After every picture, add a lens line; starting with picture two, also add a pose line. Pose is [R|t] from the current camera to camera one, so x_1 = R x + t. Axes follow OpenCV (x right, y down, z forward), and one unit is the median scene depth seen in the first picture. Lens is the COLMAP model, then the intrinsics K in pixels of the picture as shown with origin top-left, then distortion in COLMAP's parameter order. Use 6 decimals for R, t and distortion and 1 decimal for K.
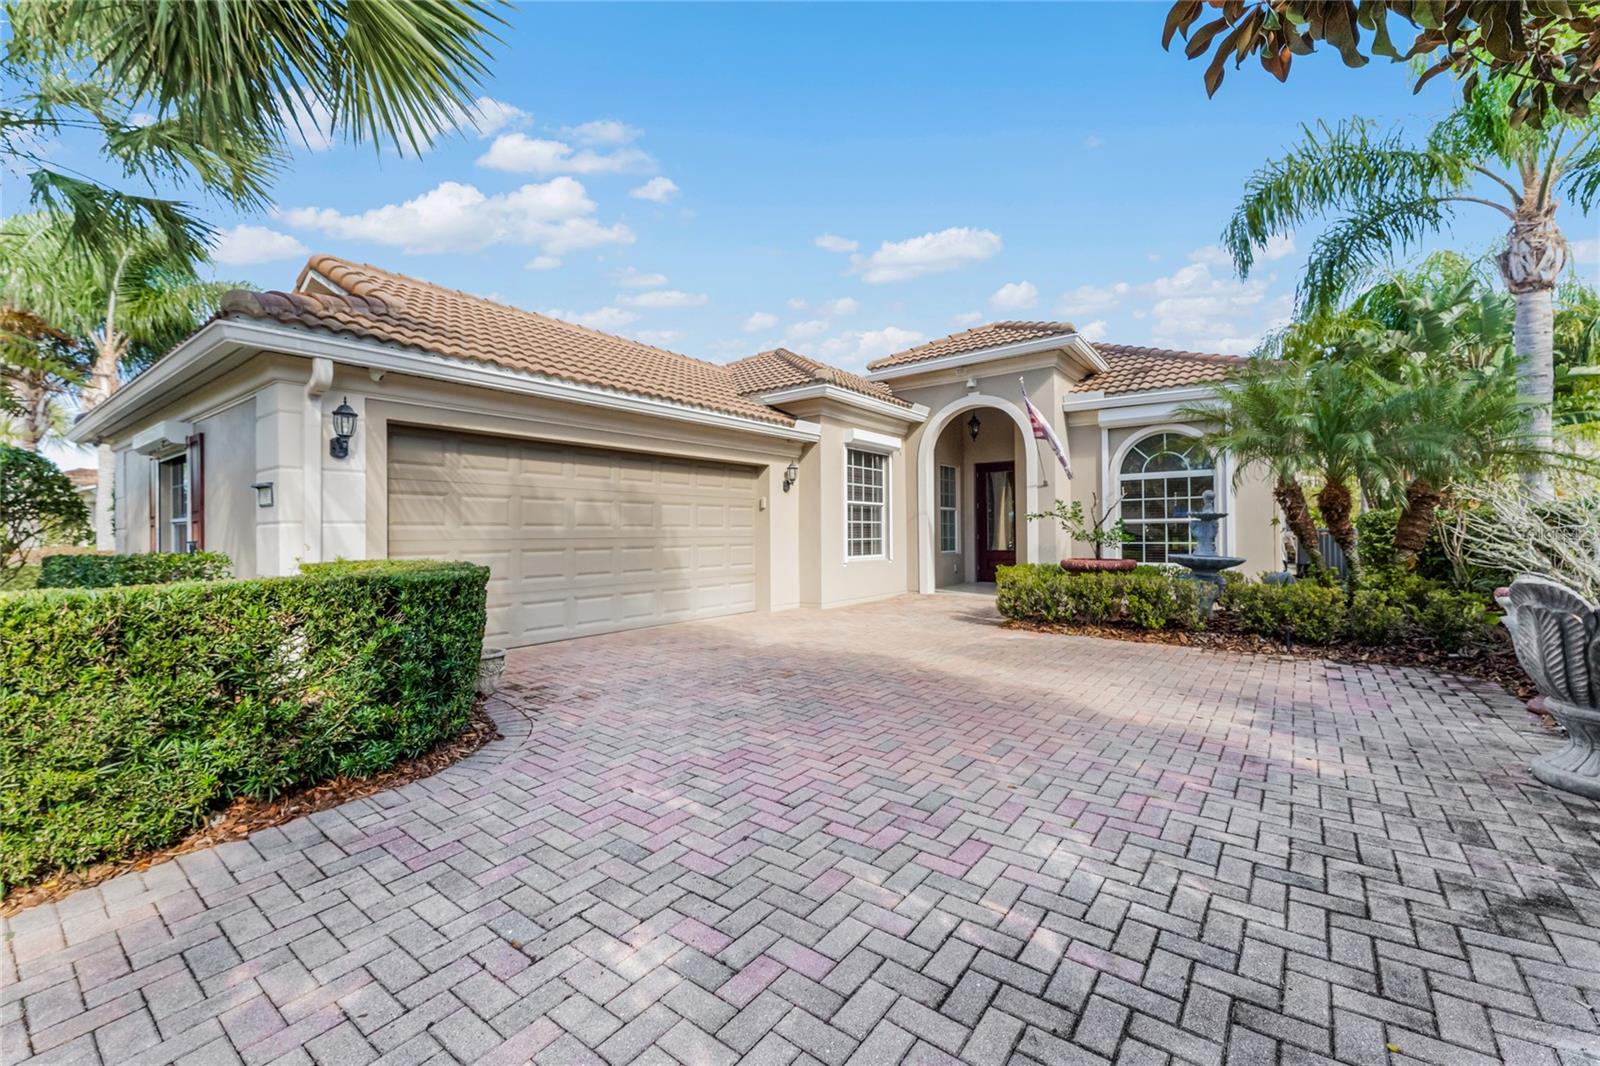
lens RADIAL K [[639.1, 0, 800.0], [0, 639.1, 533.0], [0, 0, 1]] dist [0.000674, 0.000030]
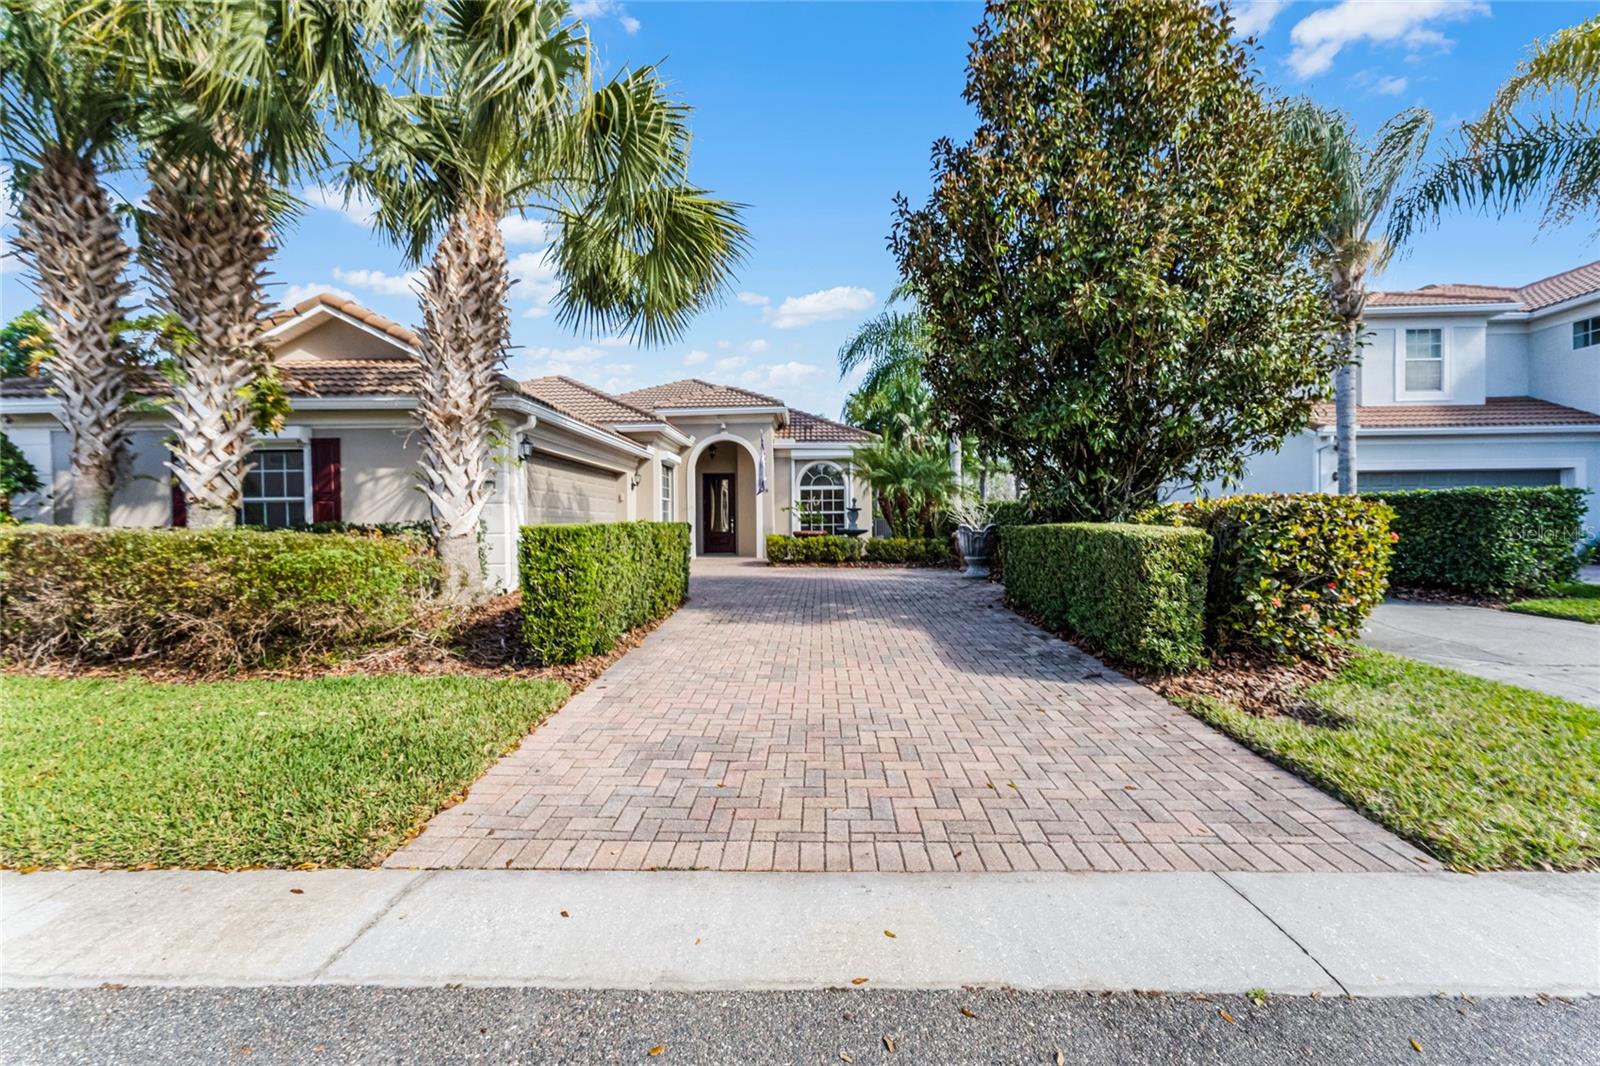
lens RADIAL K [[639.1, 0, 800.0], [0, 639.1, 533.0], [0, 0, 1]] dist [0.000674, 0.000030]
pose [[0.806388, -0.002769, 0.591380, -0.564529], [-0.001708, 0.999974, 0.007011, 0.026150], [-0.591384, -0.006664, 0.806362, -0.447479]]
